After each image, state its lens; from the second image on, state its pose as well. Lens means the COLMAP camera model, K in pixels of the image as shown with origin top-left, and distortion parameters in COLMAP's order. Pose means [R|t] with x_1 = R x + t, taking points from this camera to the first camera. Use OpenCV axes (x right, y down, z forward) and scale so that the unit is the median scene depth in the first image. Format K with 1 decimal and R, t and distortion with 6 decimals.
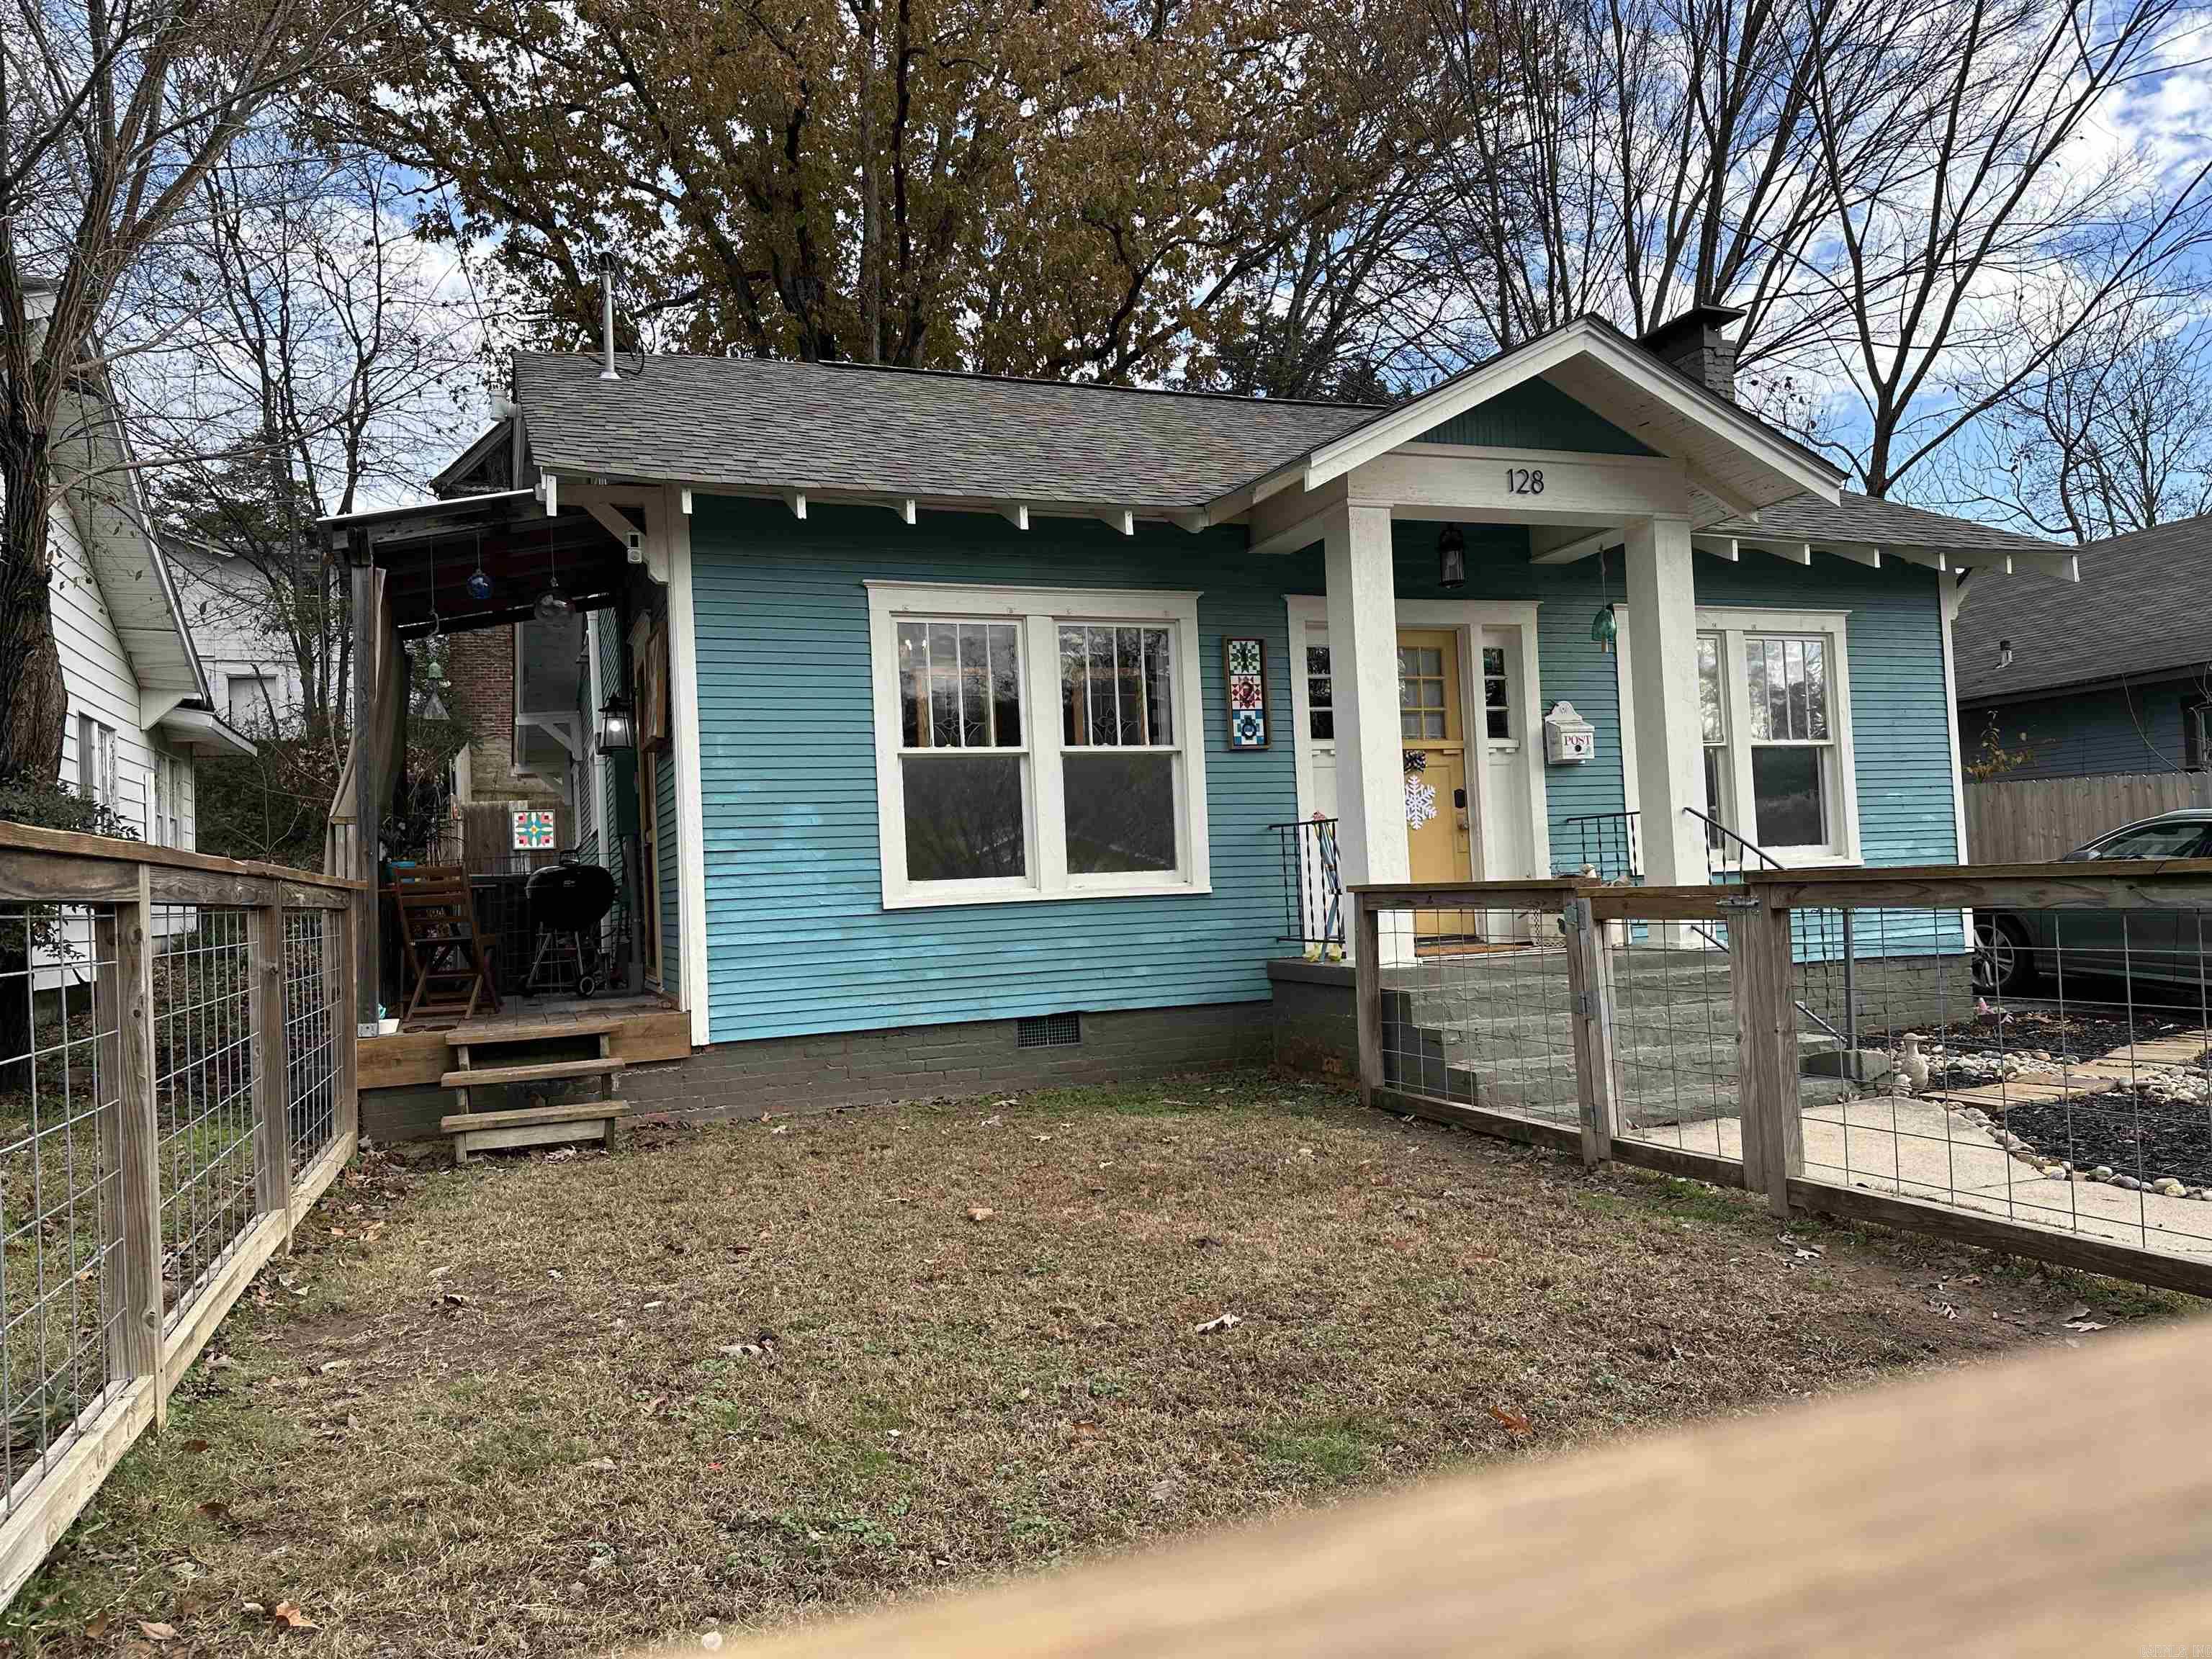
lens RADIAL K [[1549.2, 0, 1097.1], [0, 1549.2, 828.4], [0, 0, 1]] dist [0.067392, -0.079900]
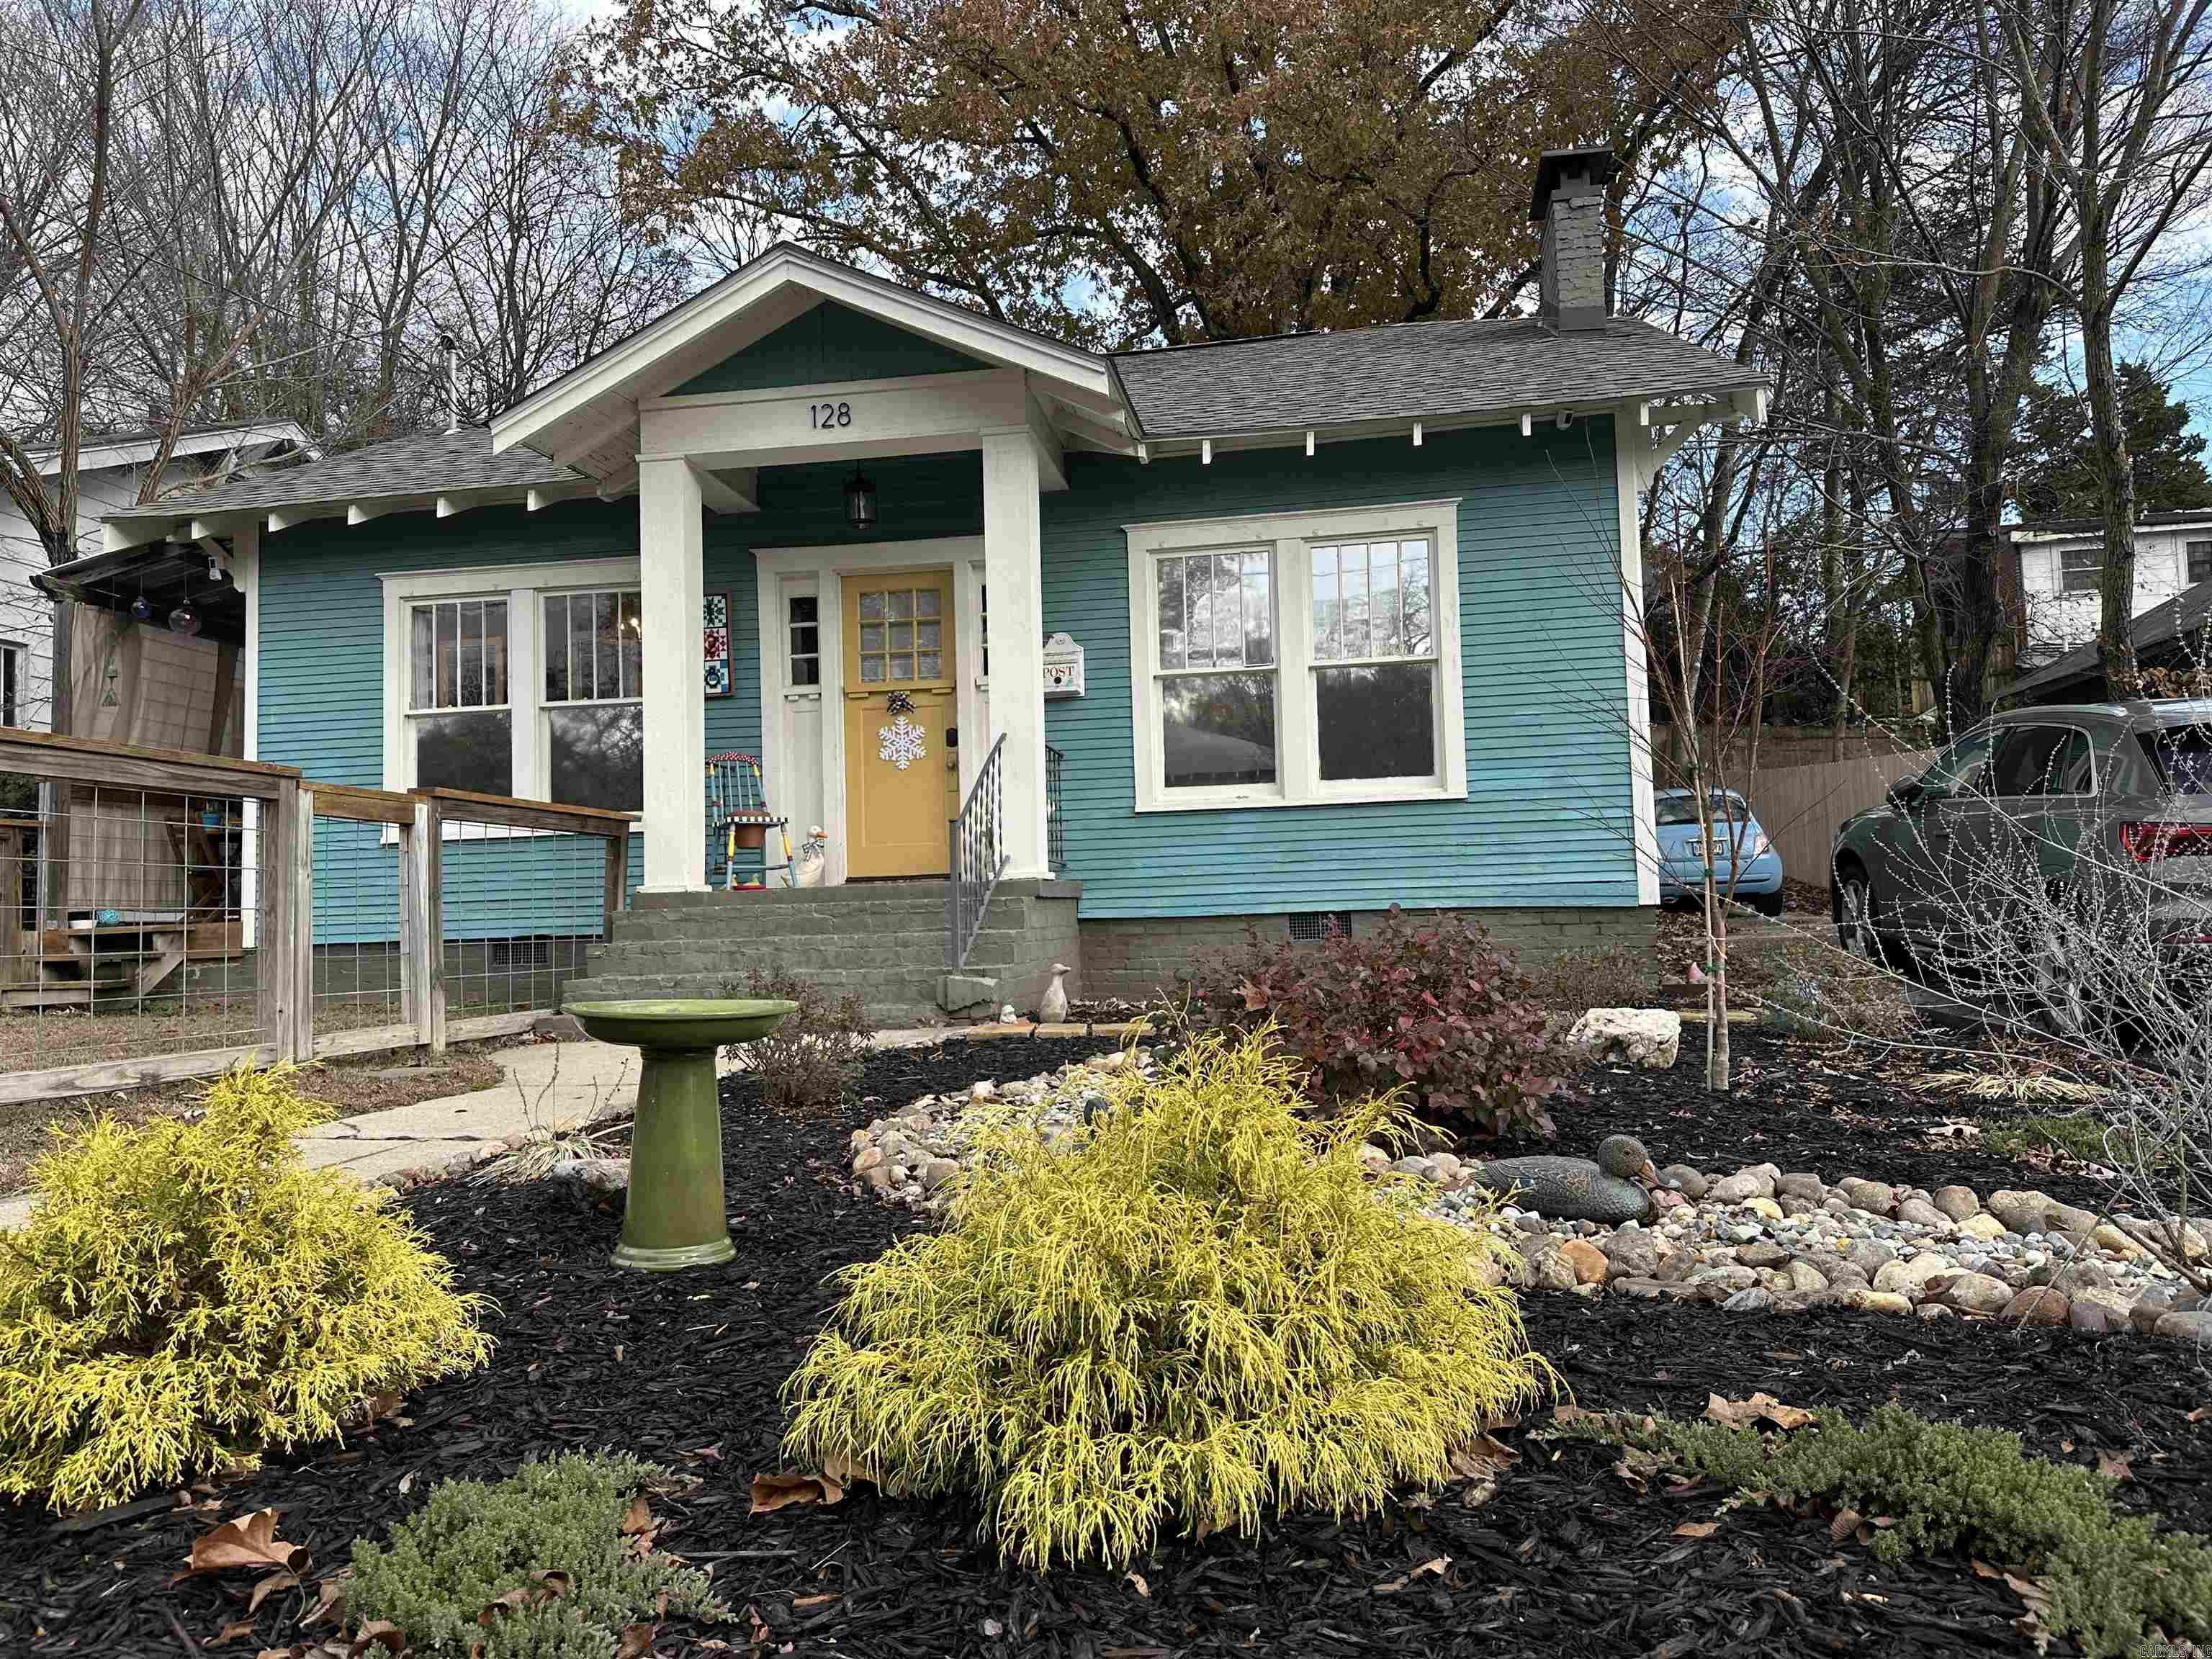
lens RADIAL K [[1549.2, 0, 1105.8], [0, 1549.2, 833.1], [0, 0, 1]] dist [0.067392, -0.079900]
pose [[0.862046, -0.009635, -0.506738, 0.879529], [0.013453, 0.999902, 0.003873, 0.042638], [0.506651, -0.010156, 0.862092, 0.206790]]
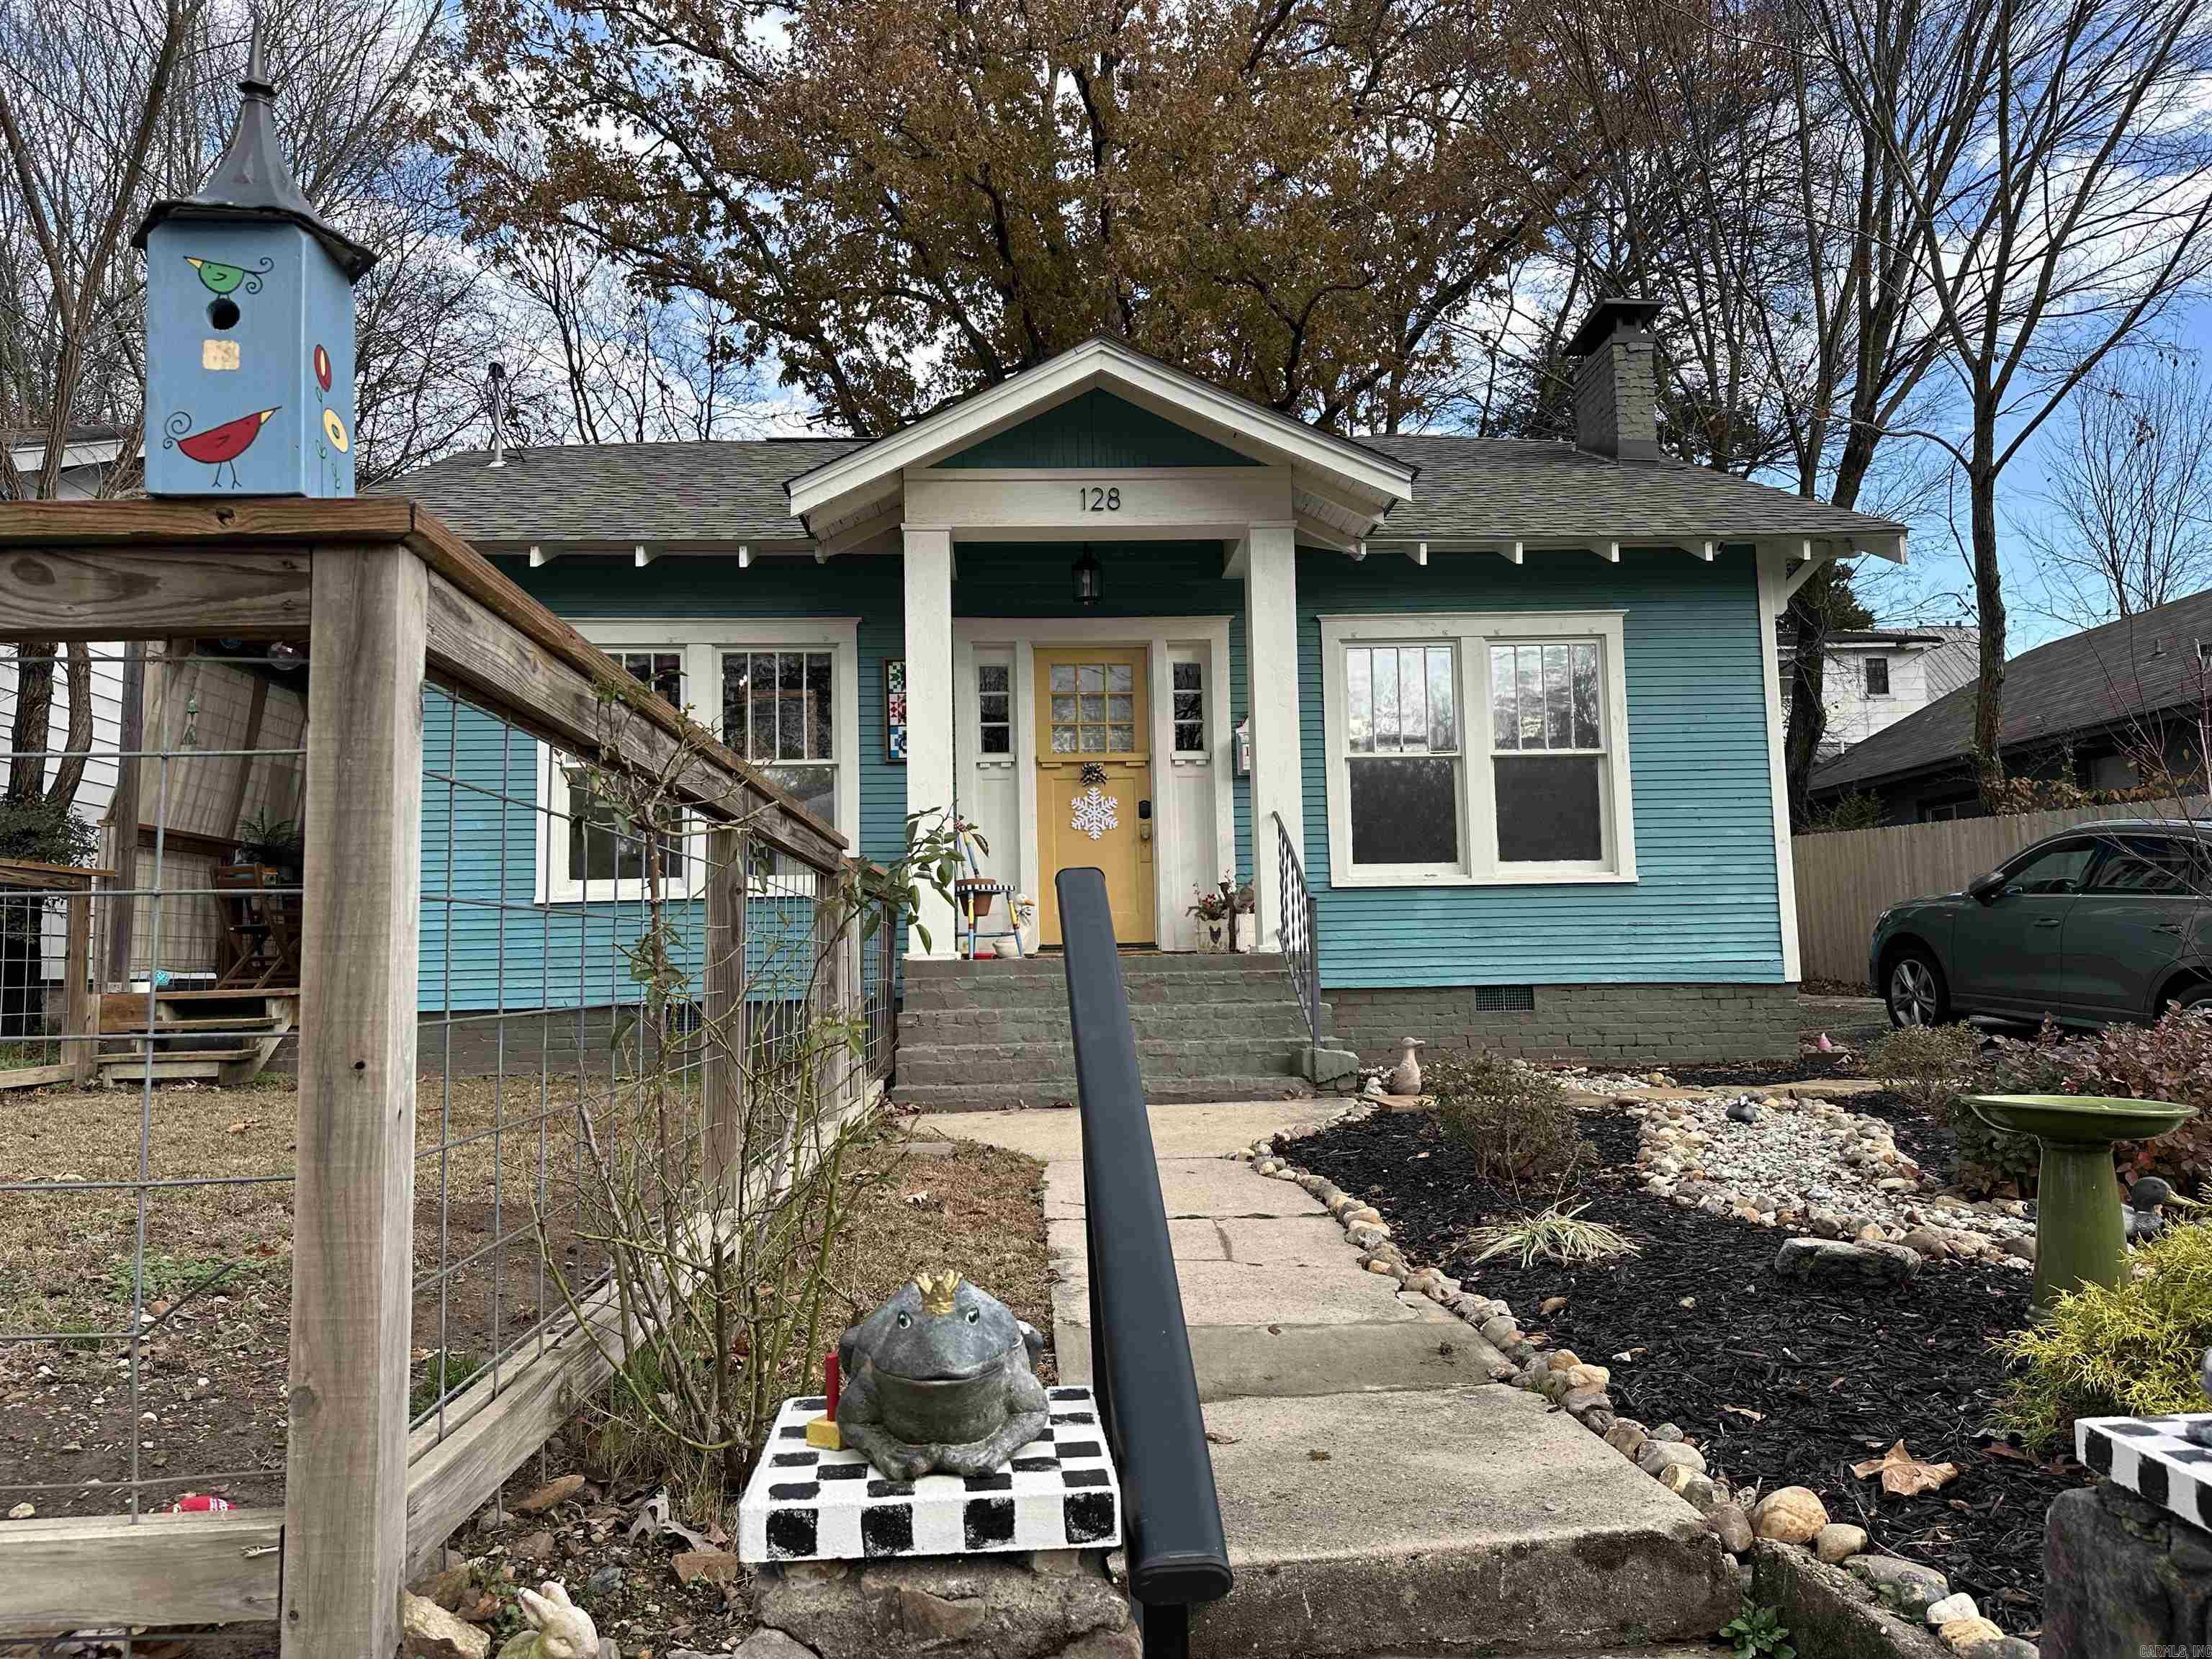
lens RADIAL K [[1549.2, 0, 1103.9], [0, 1549.2, 818.9], [0, 0, 1]] dist [0.067392, -0.079900]
pose [[0.951612, -0.003663, -0.307280, 0.558305], [-0.008422, 0.999243, -0.037992, 0.027819], [0.307186, 0.038742, 0.950861, 0.024368]]
